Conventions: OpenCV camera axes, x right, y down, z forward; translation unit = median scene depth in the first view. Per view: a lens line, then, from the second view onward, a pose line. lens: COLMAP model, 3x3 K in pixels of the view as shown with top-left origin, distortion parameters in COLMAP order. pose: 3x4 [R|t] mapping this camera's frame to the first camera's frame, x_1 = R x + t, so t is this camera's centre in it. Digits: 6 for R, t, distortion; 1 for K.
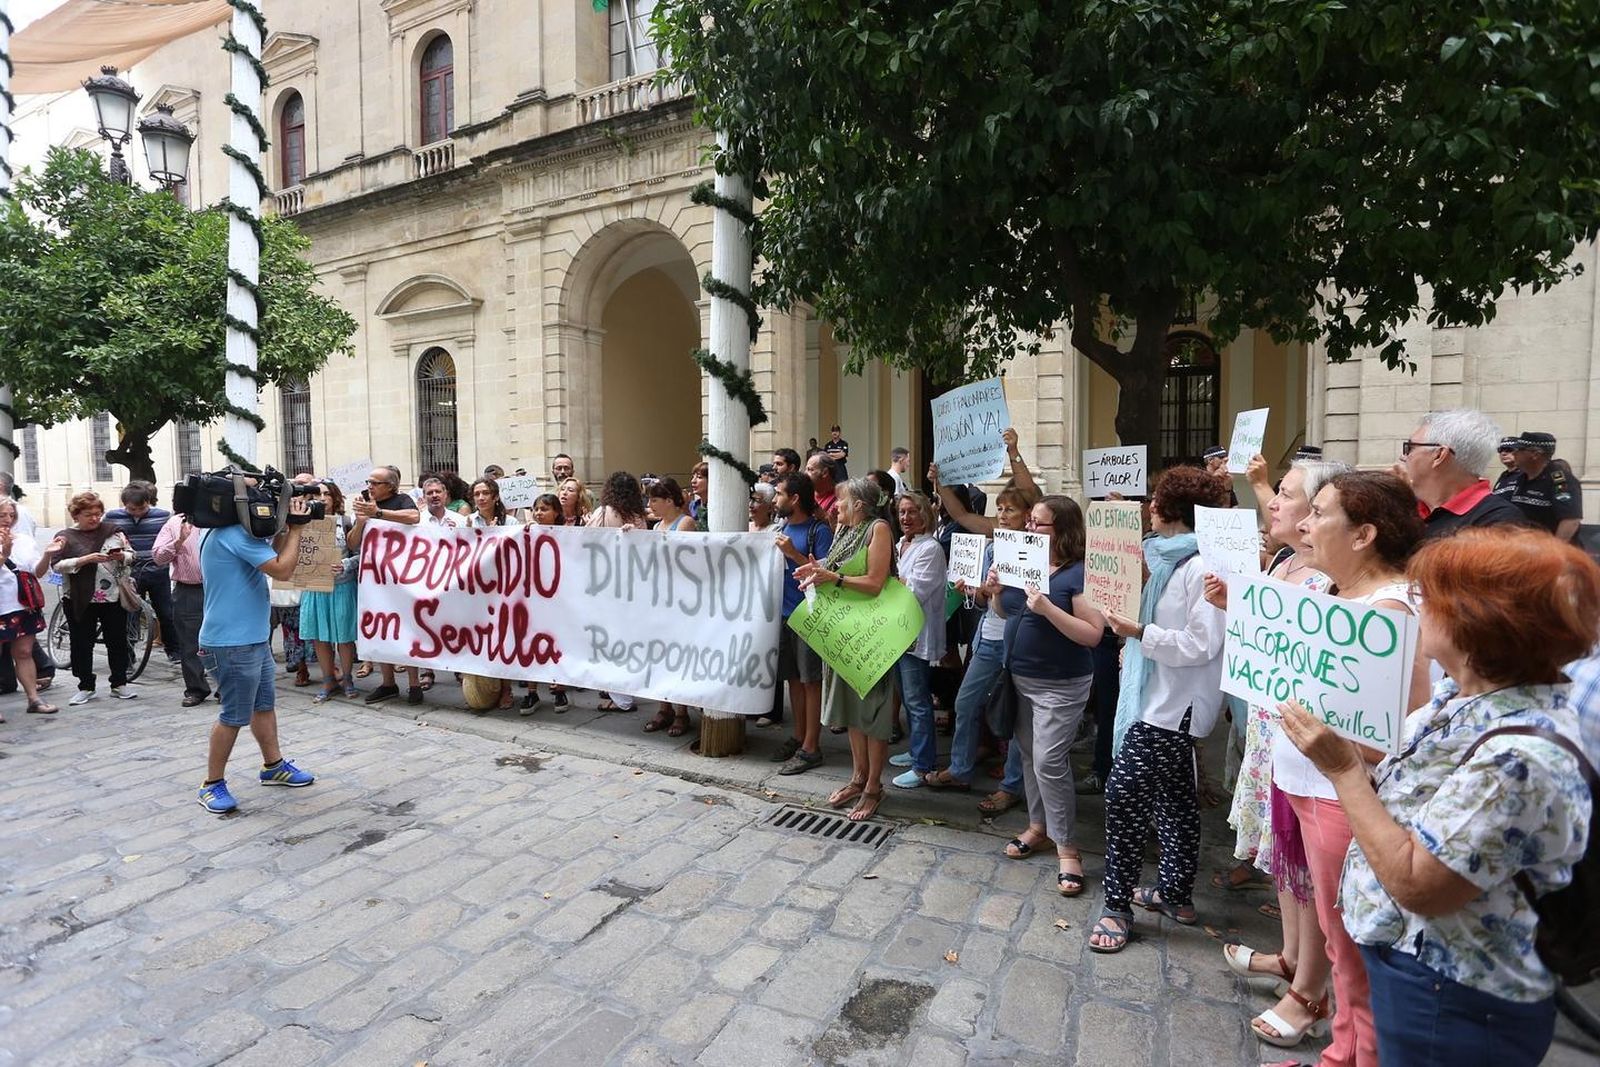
lens RADIAL K [[778.9, 0, 797.3], [0, 778.9, 531.3], [0, 0, 1]] dist [-0.075798, 0.032038]
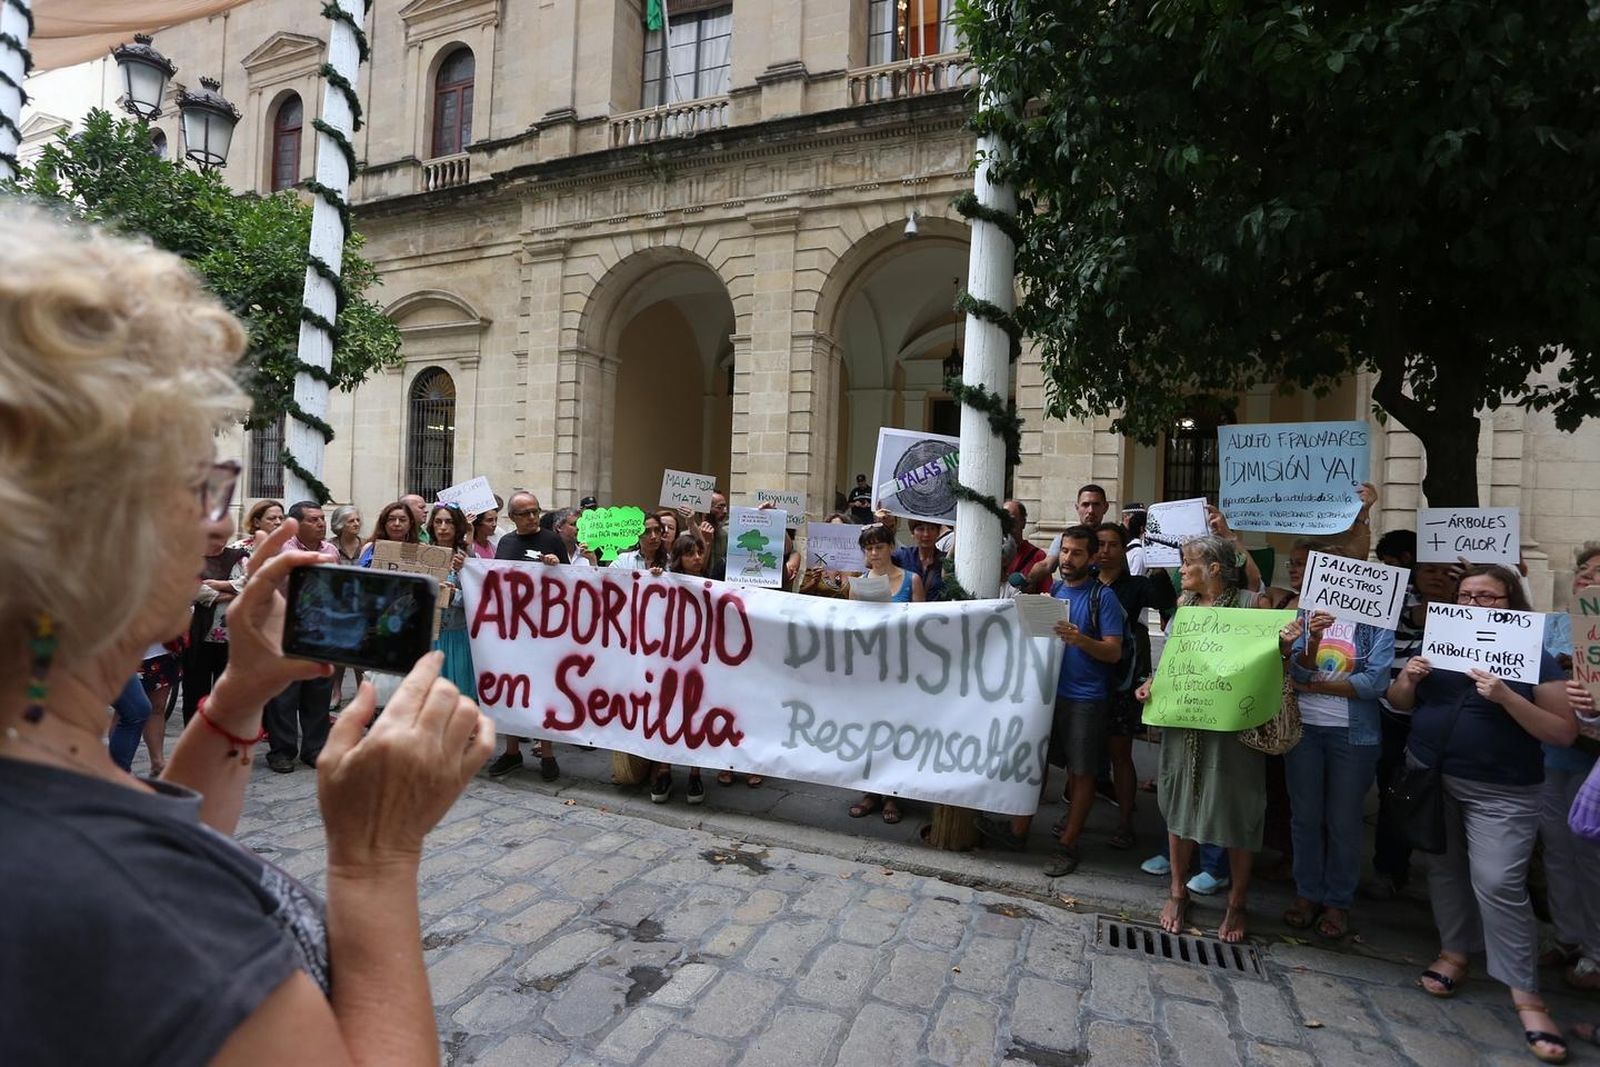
lens RADIAL K [[778.9, 0, 797.3], [0, 778.9, 531.3], [0, 0, 1]] dist [-0.075798, 0.032038]
pose [[0.996393, 0.043209, 0.073034, -0.099905], [-0.039030, 0.997570, -0.057706, -0.001172], [-0.075350, 0.054647, 0.995659, 0.041942]]
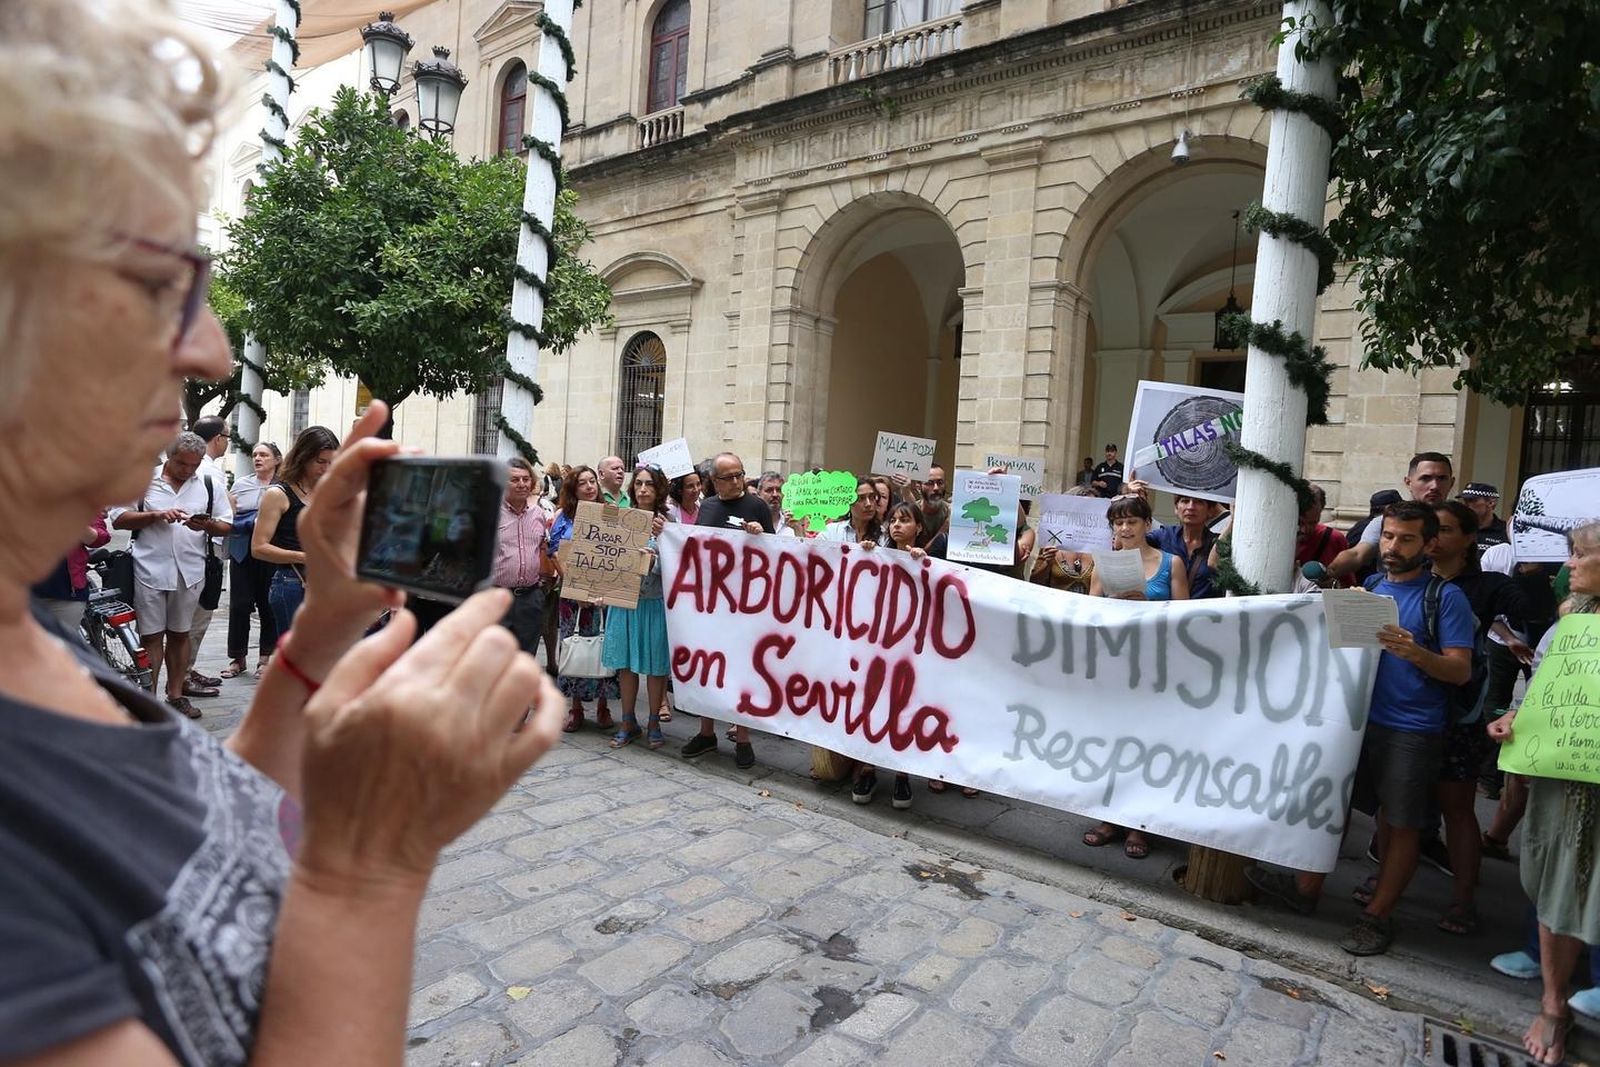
lens RADIAL K [[857.4, 0, 800.0], [0, 857.4, 533.5], [0, 0, 1]] dist [-0.088044, 0.059950]
pose [[0.979577, 0.075716, -0.186270, -0.099933], [-0.080330, 0.996617, -0.017338, 0.001962], [0.184327, 0.031947, 0.982346, 0.052772]]
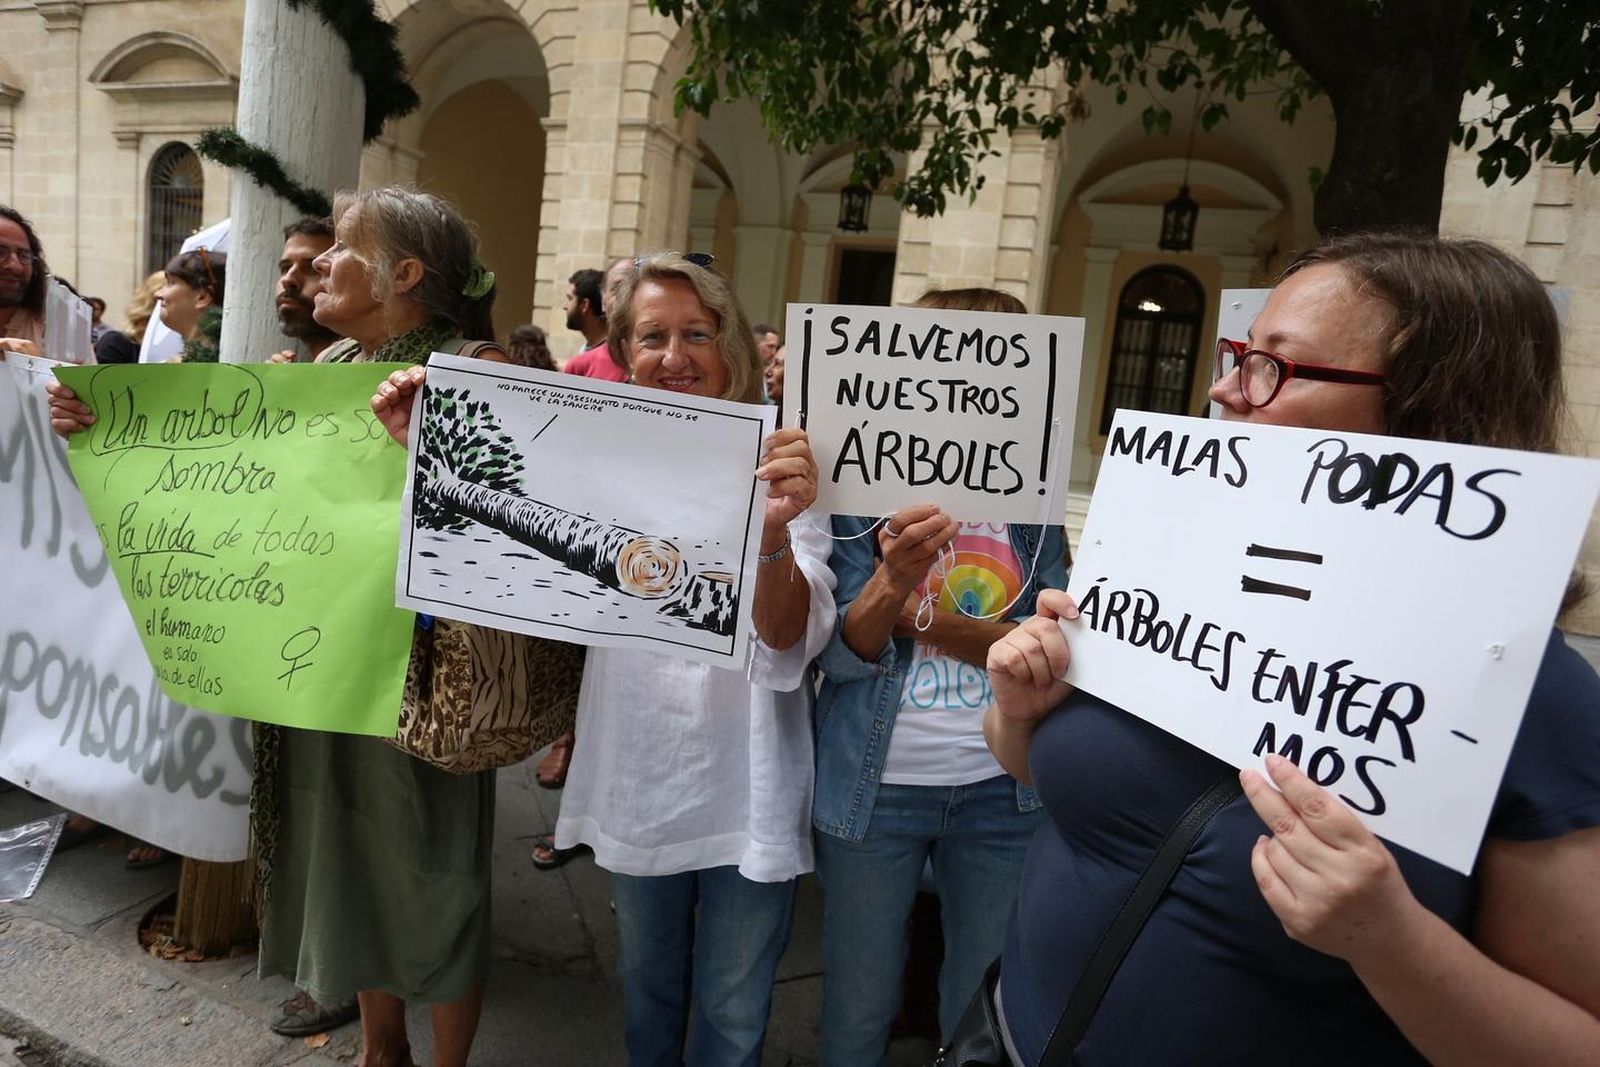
lens RADIAL K [[861.5, 0, 800.0], [0, 861.5, 533.5], [0, 0, 1]] dist [-0.062065, 0.026366]
pose [[0.985185, 0.104154, 0.136241, 0.034352], [-0.113281, 0.991687, 0.061029, 0.008591], [-0.128752, -0.075558, 0.988794, 0.150028]]
